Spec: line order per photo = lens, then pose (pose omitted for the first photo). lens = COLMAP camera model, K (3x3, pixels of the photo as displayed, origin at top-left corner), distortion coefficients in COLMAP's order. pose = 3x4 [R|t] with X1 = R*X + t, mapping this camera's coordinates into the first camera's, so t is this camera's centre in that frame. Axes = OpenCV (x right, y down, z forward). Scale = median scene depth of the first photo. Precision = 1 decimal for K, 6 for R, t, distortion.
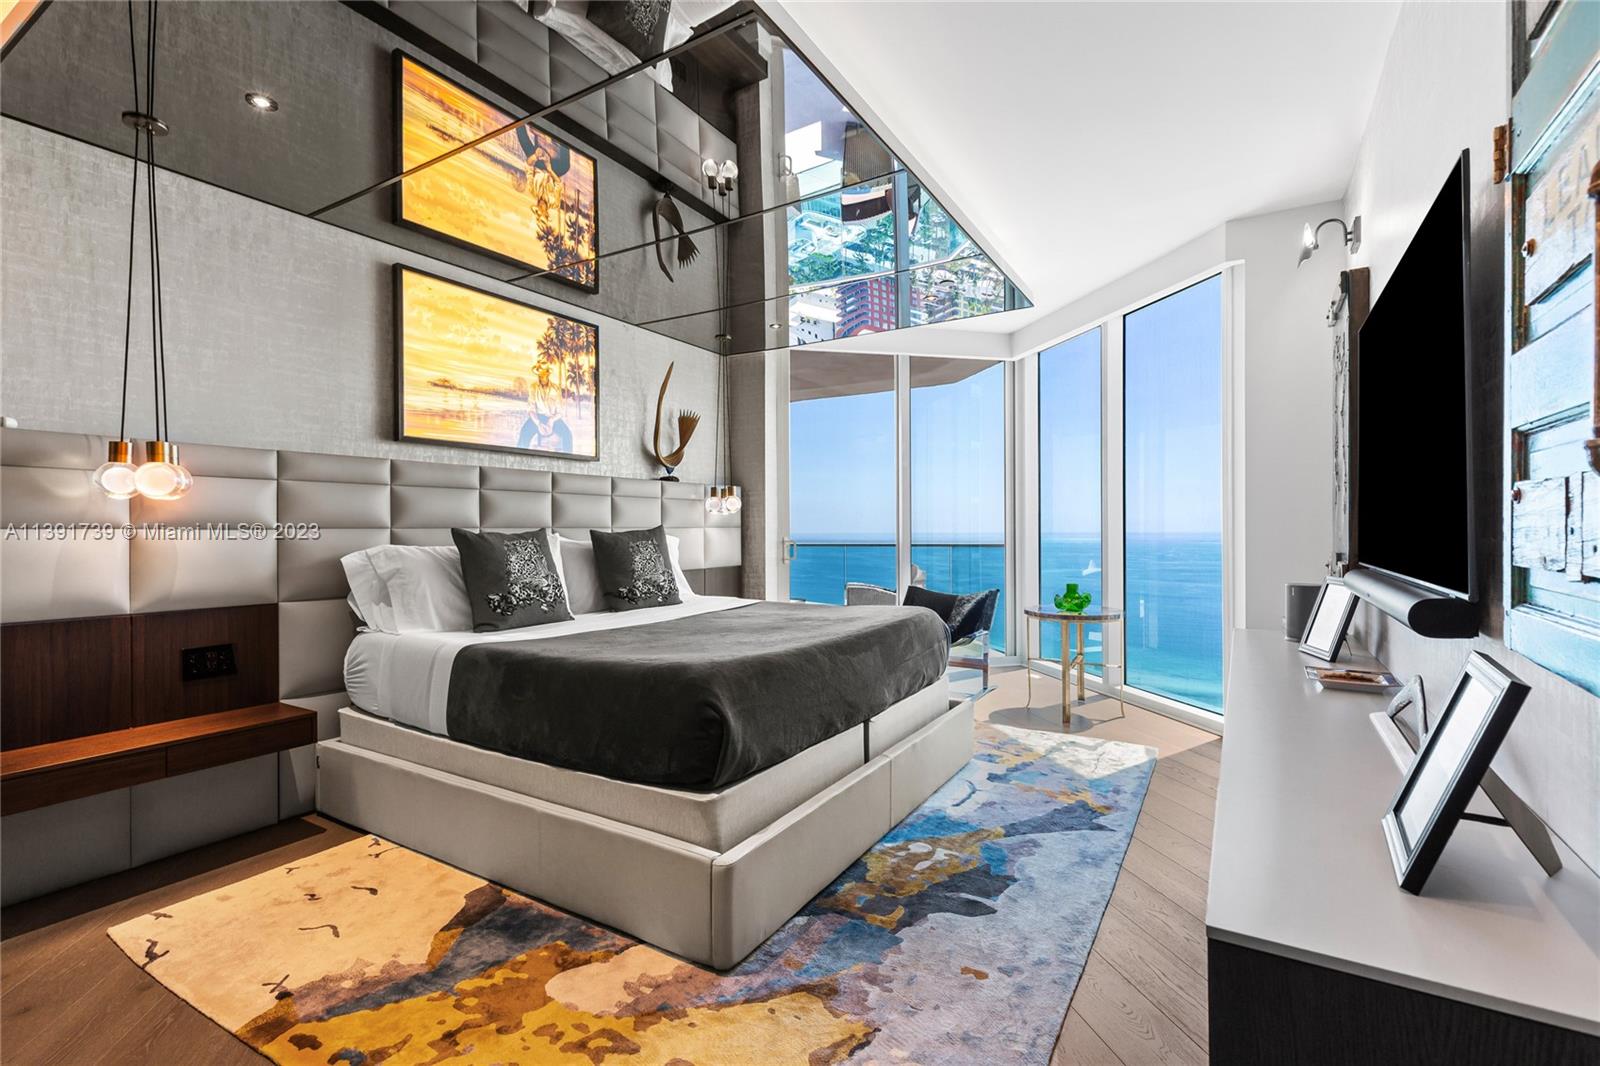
lens RADIAL K [[718.5, 0, 805.6], [0, 718.5, 529.2], [0, 0, 1]] dist [0.001859, -0.000327]
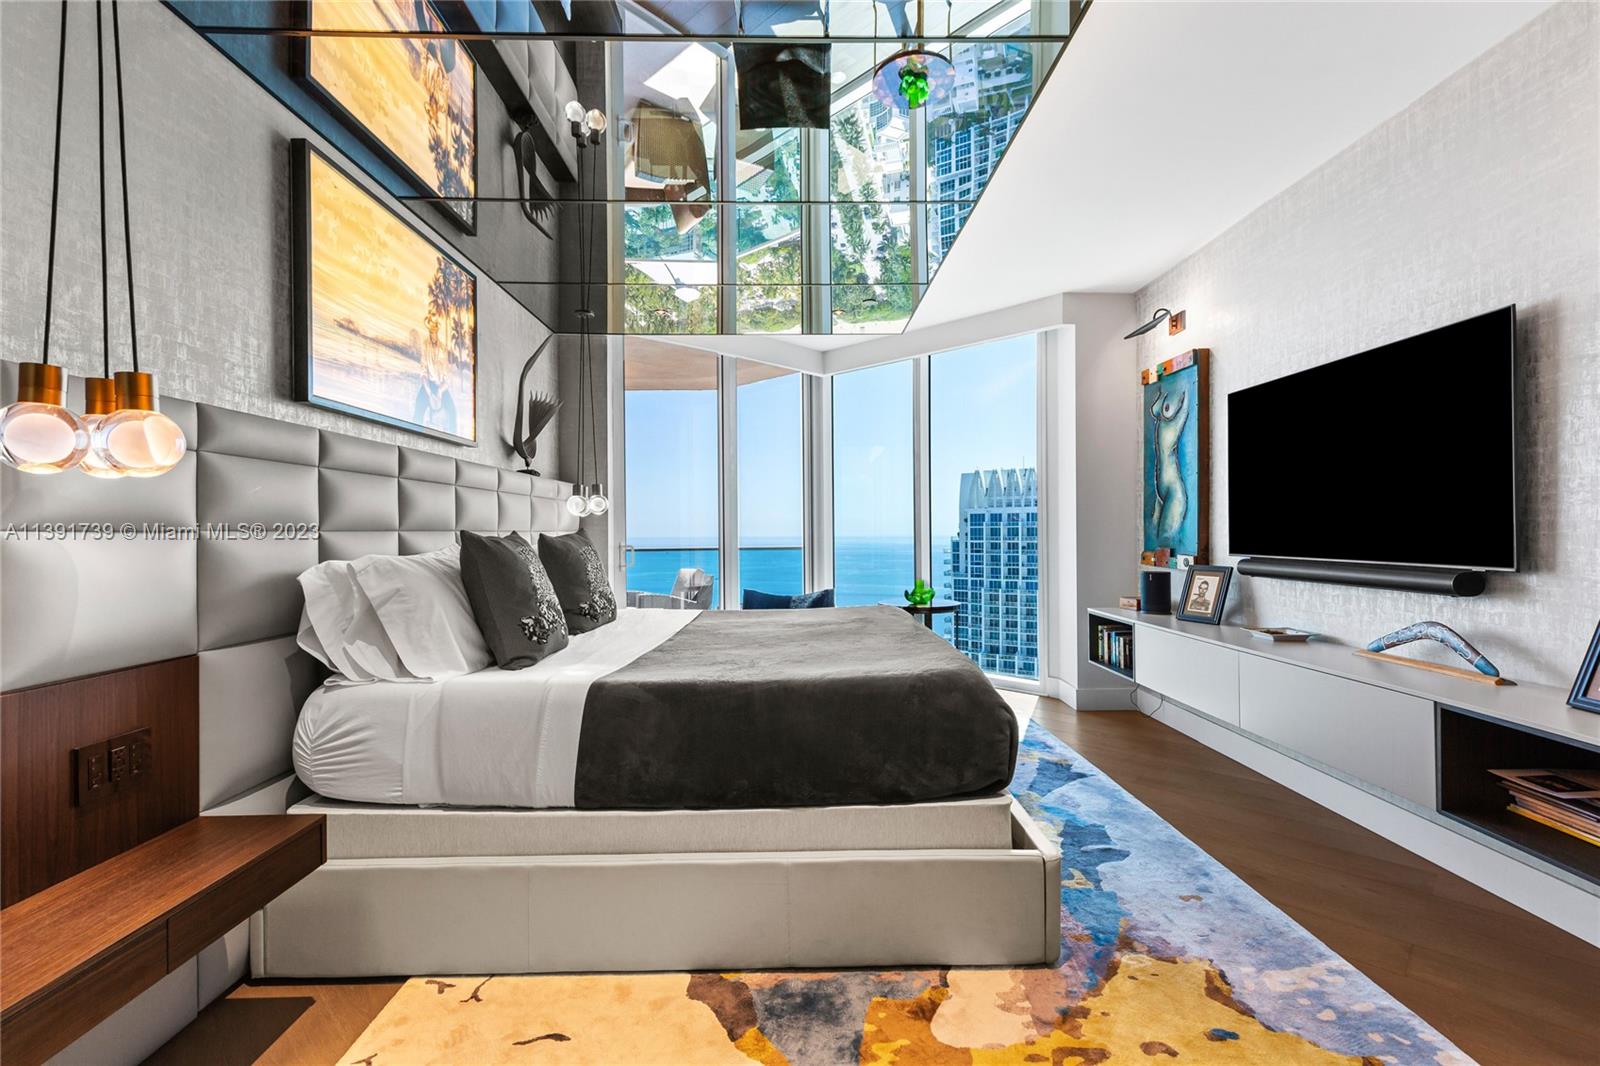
lens RADIAL K [[718.5, 0, 805.6], [0, 718.5, 529.2], [0, 0, 1]] dist [0.001859, -0.000327]
pose [[0.844979, 0.001045, 0.534799, -0.550841], [0.002325, 0.999981, -0.005627, 0.001822], [-0.534795, 0.005998, 0.844960, 0.184698]]
